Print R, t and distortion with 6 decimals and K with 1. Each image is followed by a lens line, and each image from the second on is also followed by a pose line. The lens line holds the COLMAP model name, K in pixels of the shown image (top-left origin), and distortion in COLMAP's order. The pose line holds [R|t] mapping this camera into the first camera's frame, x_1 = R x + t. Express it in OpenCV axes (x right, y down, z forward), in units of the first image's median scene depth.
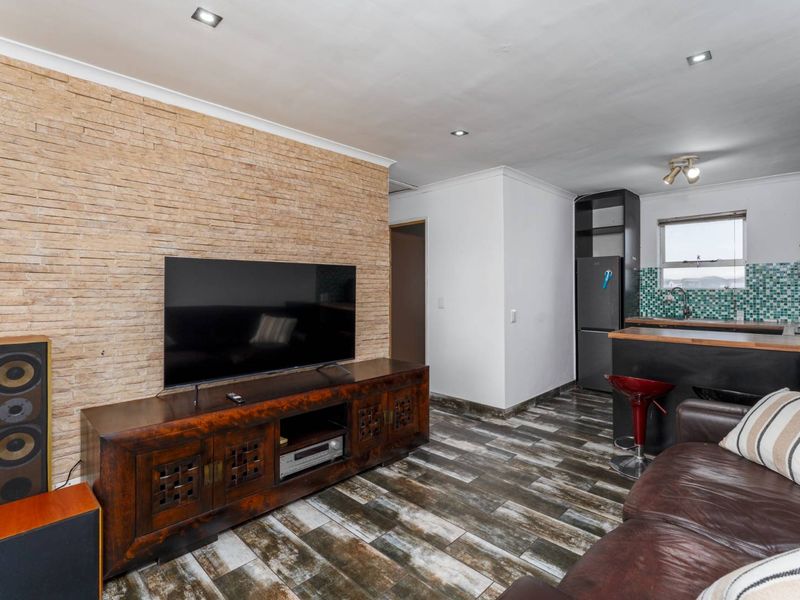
lens RADIAL K [[386.8, 0, 425.1], [0, 386.8, 283.6], [0, 0, 1]] dist [0.002004, -0.000065]
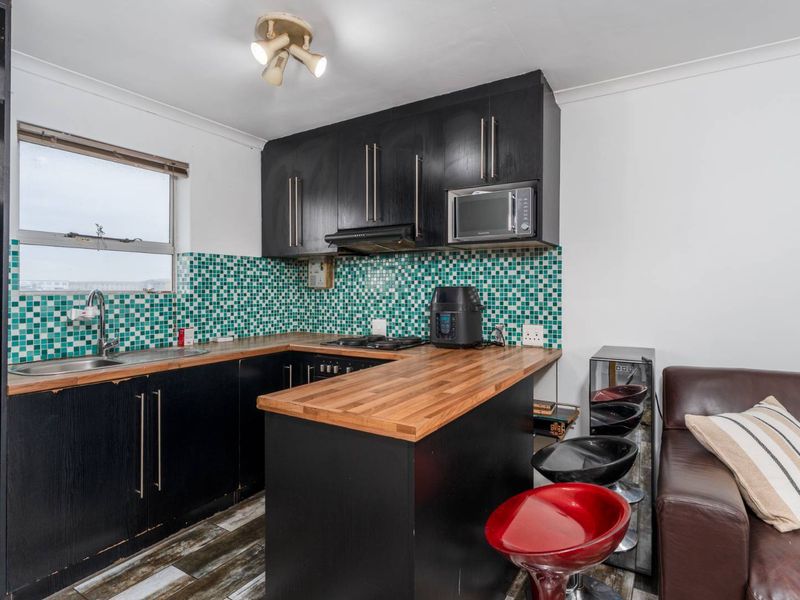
lens RADIAL K [[428.6, 0, 420.4], [0, 428.6, 291.2], [0, 0, 1]] dist [0.000502, -0.005462]
pose [[-0.227788, -0.000097, 0.973711, 0.117483], [-0.010662, 0.999940, -0.002395, 0.011887], [-0.973652, -0.010927, -0.227775, 1.027539]]
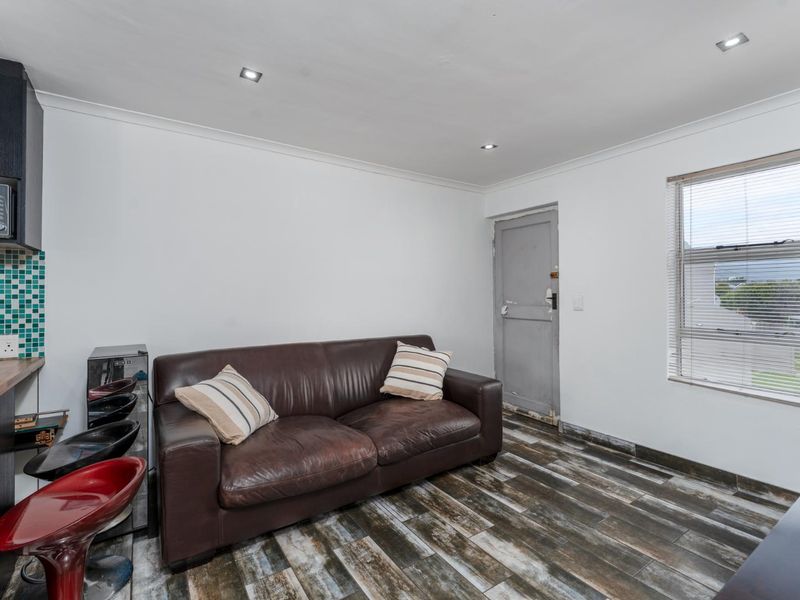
lens RADIAL K [[386.8, 0, 398.5], [0, 386.8, 290.5], [0, 0, 1]] dist [0.002004, -0.000065]
pose [[-0.975284, 0.013283, 0.220557, 0.057288], [0.007999, 0.999660, -0.024836, 0.017109], [-0.220812, -0.022458, -0.975058, 1.128780]]
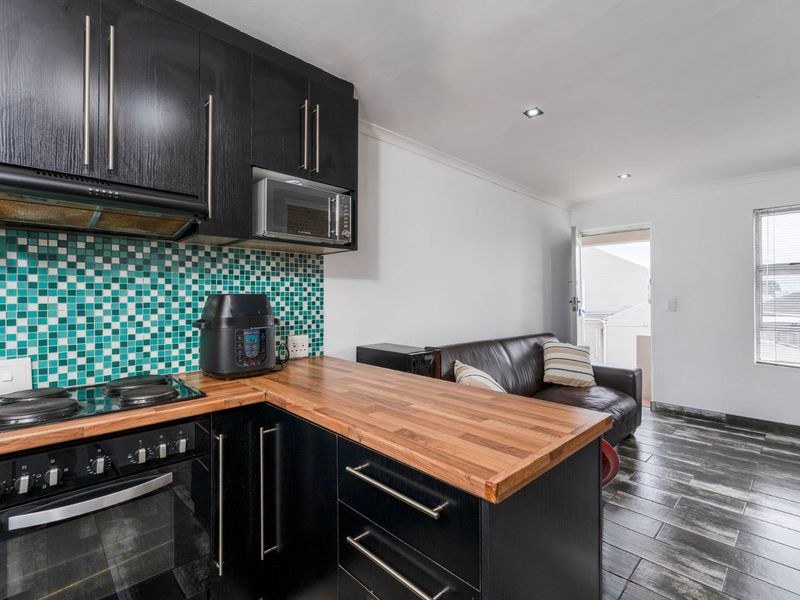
lens RADIAL K [[386.8, 0, 418.6], [0, 386.8, 295.7], [0, 0, 1]] dist [0.002004, -0.000065]
pose [[-0.999652, 0.008684, 0.024893, 0.616586], [0.008208, 0.999783, -0.019141, 0.015288], [-0.025054, -0.018930, -0.999507, 1.316258]]
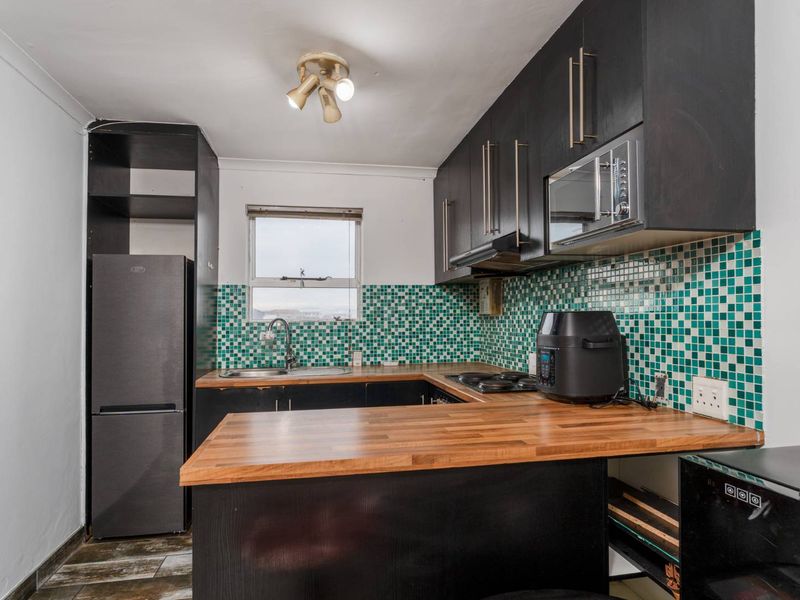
lens RADIAL K [[436.6, 0, 384.5], [0, 436.6, 313.9], [0, 0, 1]] dist [0.001081, -0.004421]
pose [[0.594837, 0.006407, 0.803821, 0.284457], [-0.004825, 0.999979, -0.004400, 0.007168], [-0.803832, -0.001261, 0.594856, 0.644340]]
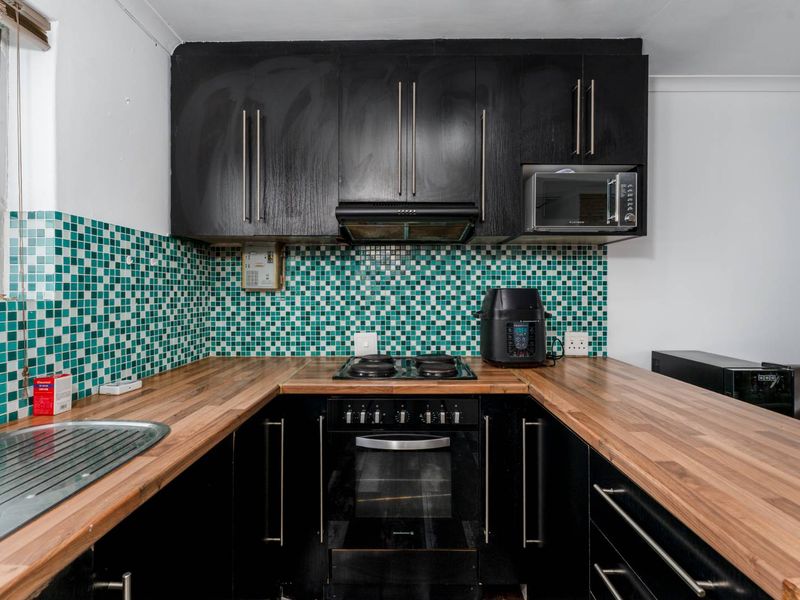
lens RADIAL K [[386.8, 0, 399.4], [0, 386.8, 292.3], [0, 0, 1]] dist [0.002004, -0.000065]
pose [[-0.681955, 0.003628, 0.731385, 0.575806], [-0.007623, 0.999898, -0.012068, 0.014408], [-0.731354, -0.013805, -0.681858, 1.294765]]
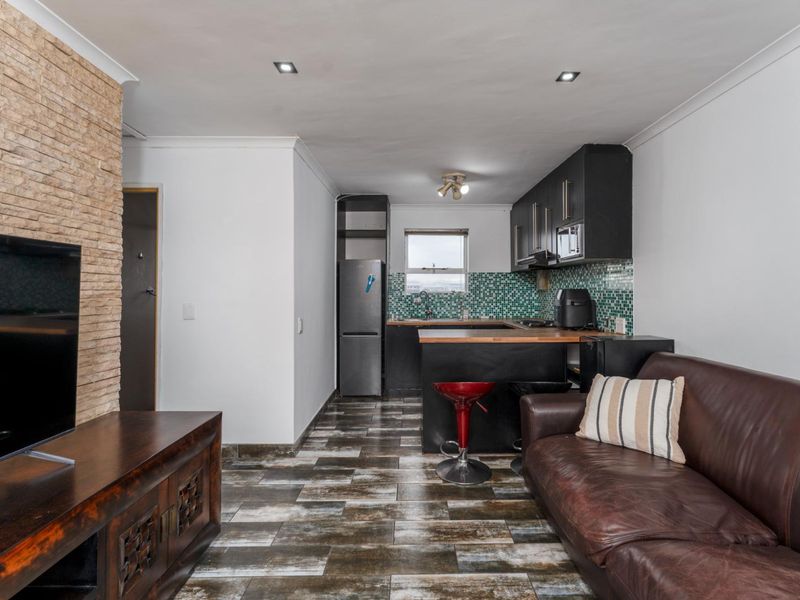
lens RADIAL K [[386.8, 0, 407.6], [0, 386.8, 285.9], [0, 0, 1]] dist [0.002004, -0.000065]
pose [[0.727296, 0.013500, 0.686191, -0.198563], [-0.011964, 0.999904, -0.006991, 0.004617], [-0.686219, -0.003125, 0.727388, 0.306726]]
